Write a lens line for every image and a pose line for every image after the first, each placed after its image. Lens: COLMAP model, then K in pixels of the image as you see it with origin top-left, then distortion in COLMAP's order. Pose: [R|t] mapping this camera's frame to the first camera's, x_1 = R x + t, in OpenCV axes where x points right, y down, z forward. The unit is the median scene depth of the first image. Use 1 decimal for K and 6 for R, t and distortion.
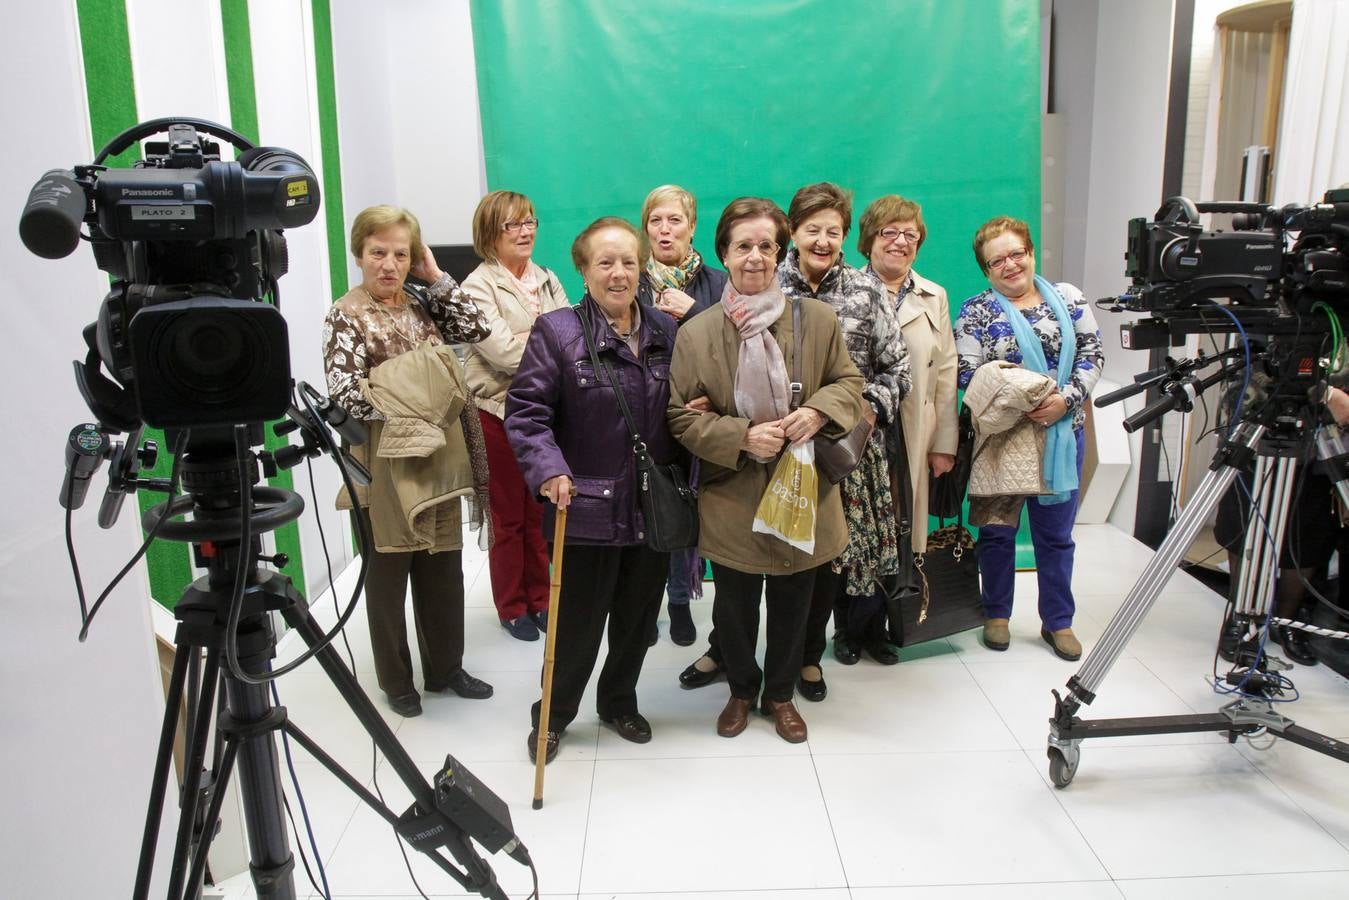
lens RADIAL K [[1031.5, 0, 674.5], [0, 1031.5, 450.0], [0, 0, 1]] dist [-0.120004, 0.072389]
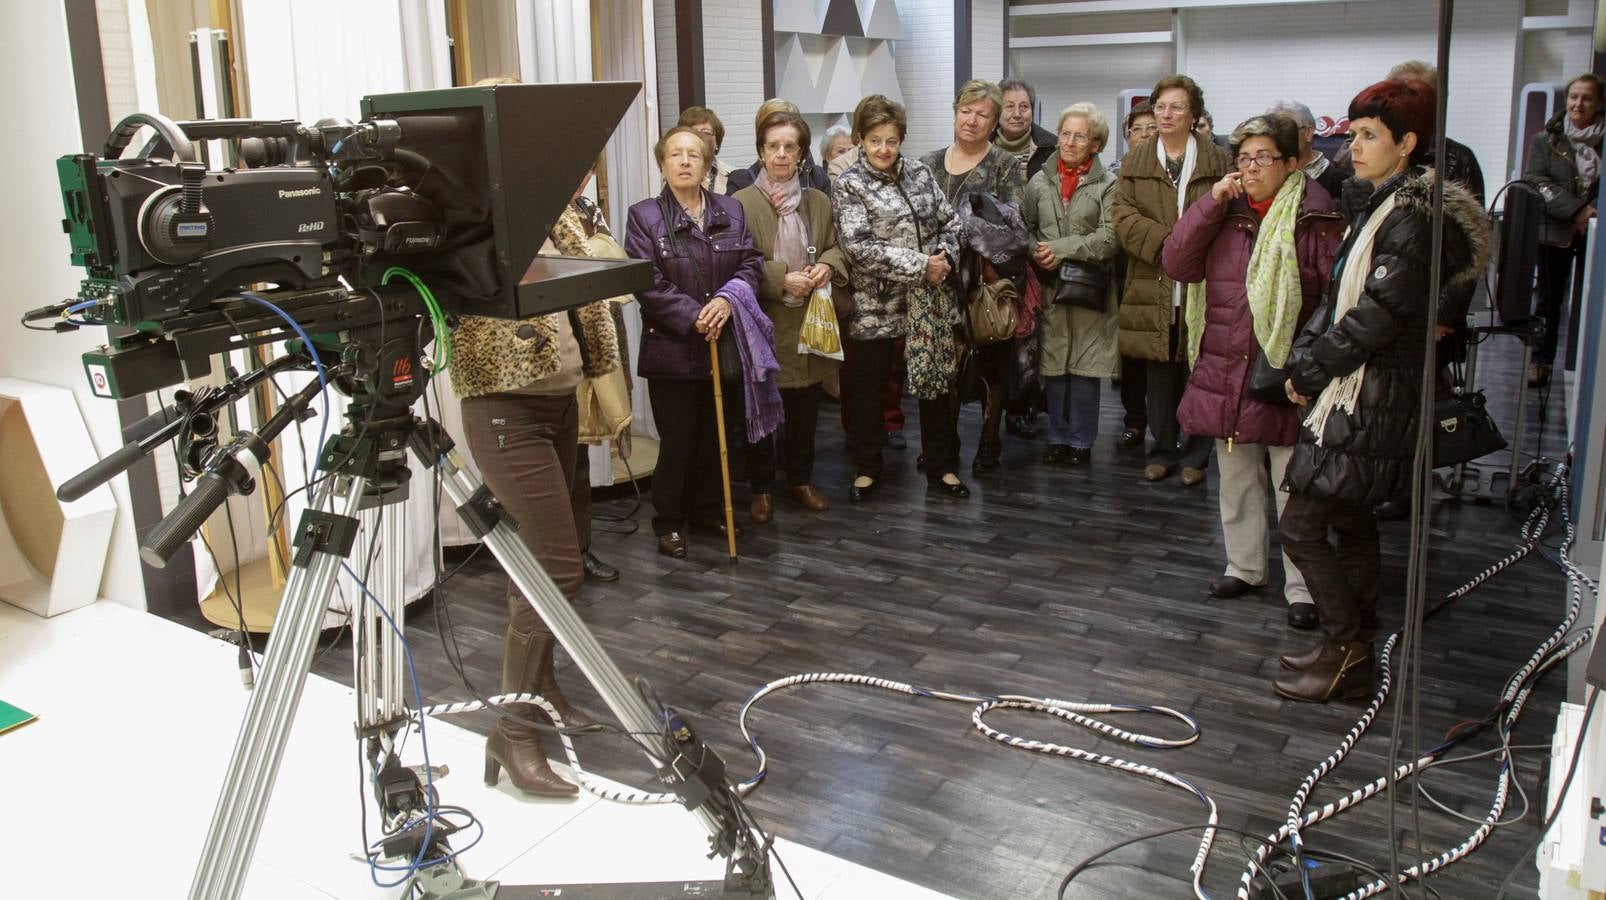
lens RADIAL K [[1233.6, 0, 804.0], [0, 1233.6, 399.3], [0, 0, 1]] dist [-0.039307, 0.005446]
pose [[0.552173, -0.186581, 0.812584, 0.129574], [0.189126, 0.977261, 0.095877, -0.093943], [-0.811995, 0.100740, 0.574904, 0.333821]]
